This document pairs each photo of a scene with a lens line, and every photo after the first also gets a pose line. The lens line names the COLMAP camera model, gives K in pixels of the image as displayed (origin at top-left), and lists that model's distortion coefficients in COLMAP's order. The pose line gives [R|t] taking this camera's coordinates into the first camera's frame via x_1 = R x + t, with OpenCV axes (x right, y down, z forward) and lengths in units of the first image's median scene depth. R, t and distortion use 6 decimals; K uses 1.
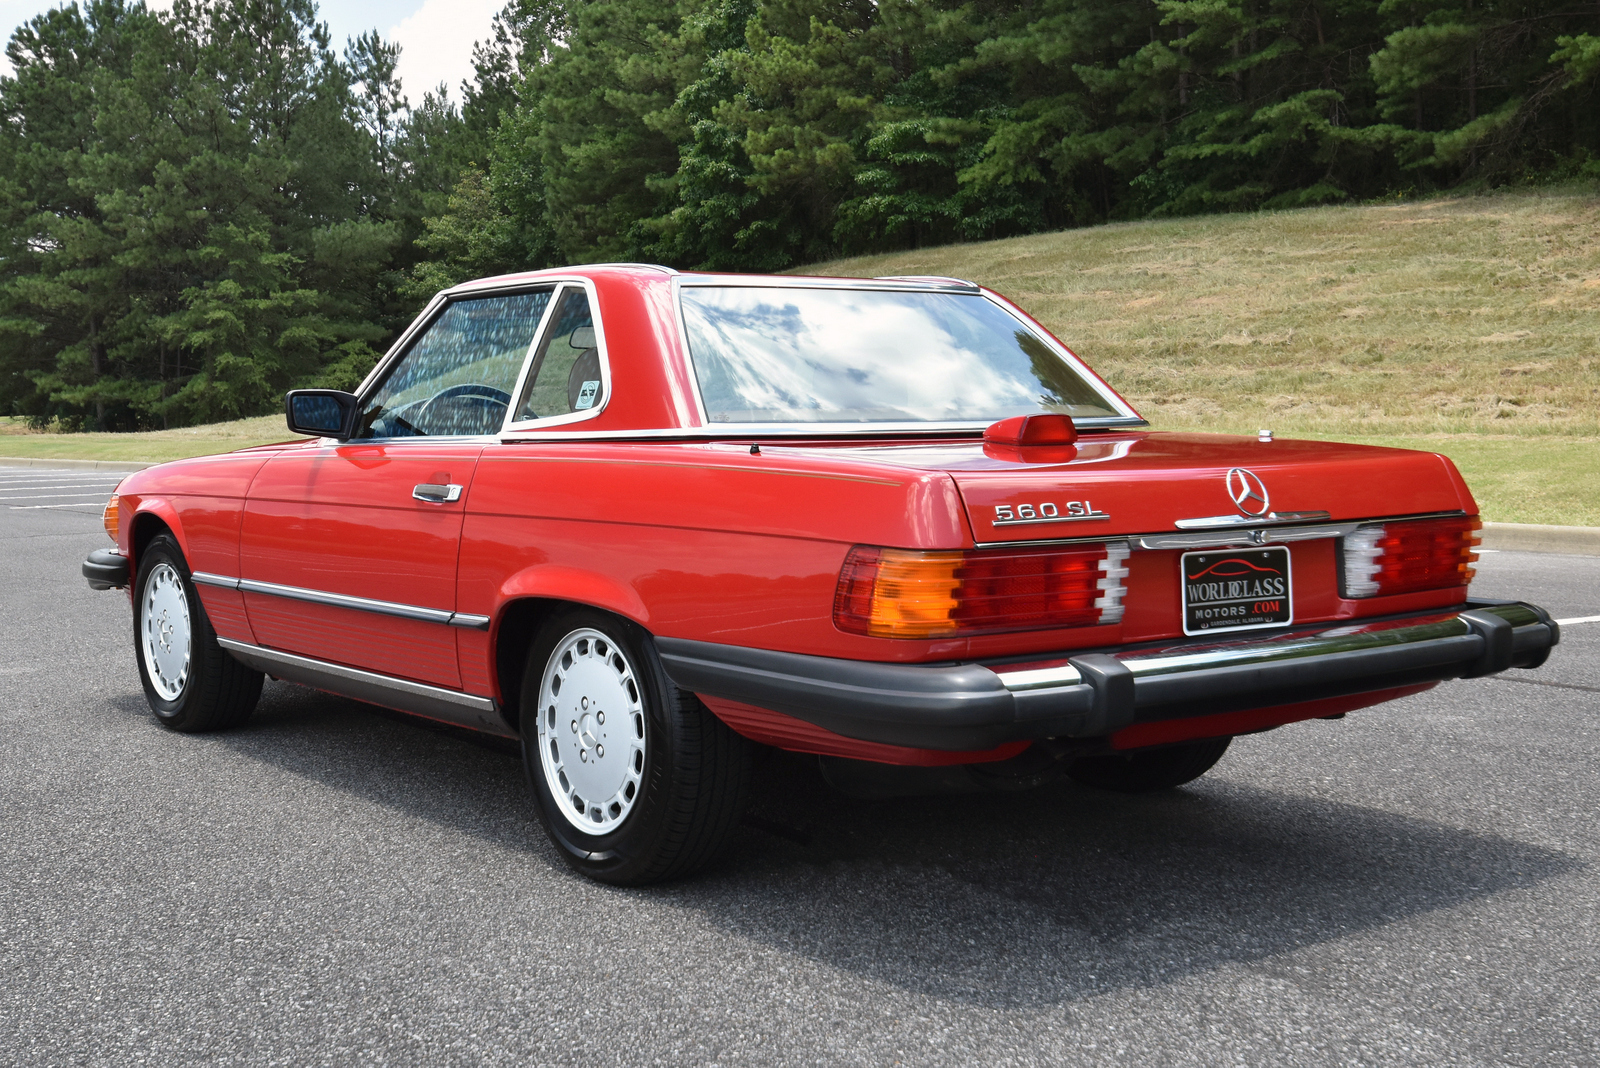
lens RADIAL K [[1850.9, 0, 809.9], [0, 1850.9, 507.9], [0, 0, 1]] dist [0.055831, -0.075328]
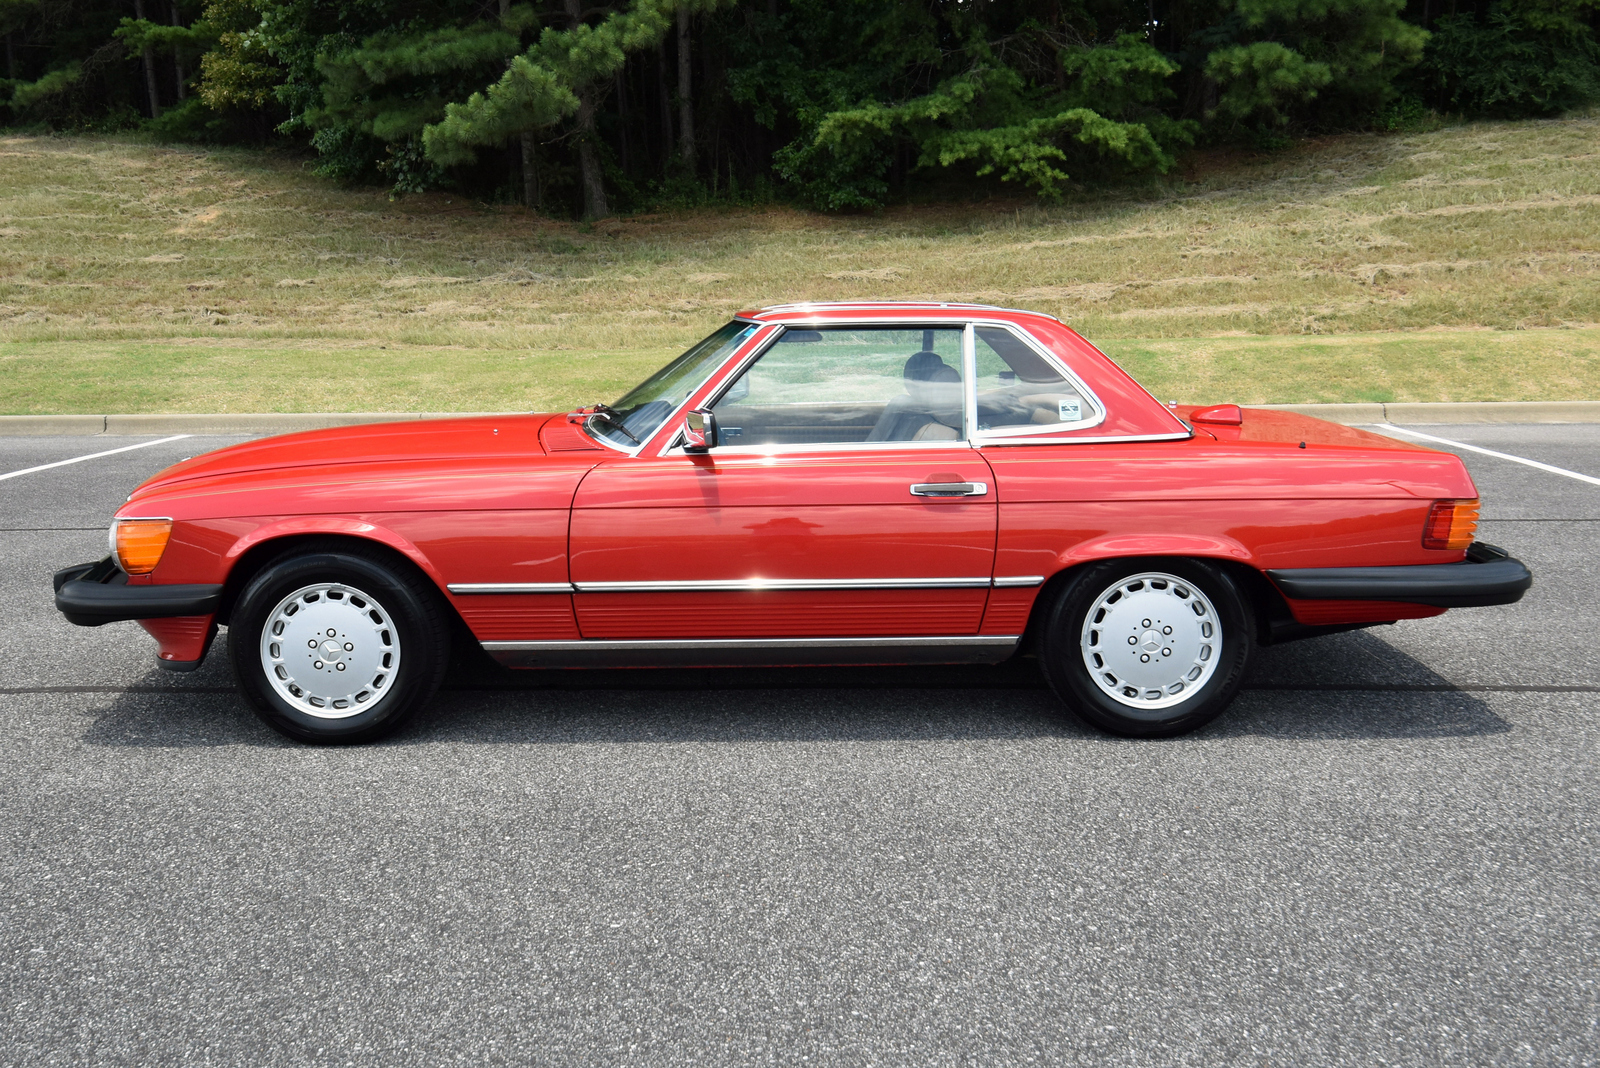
lens RADIAL K [[1380.9, 0, 779.8], [0, 1380.9, 460.7], [0, 0, 1]] dist [0.061315, -0.066628]
pose [[0.624248, -0.093469, 0.775615, -0.109120], [0.045123, 0.995473, 0.083648, -0.012187], [-0.779922, -0.017219, 0.625640, 0.051984]]
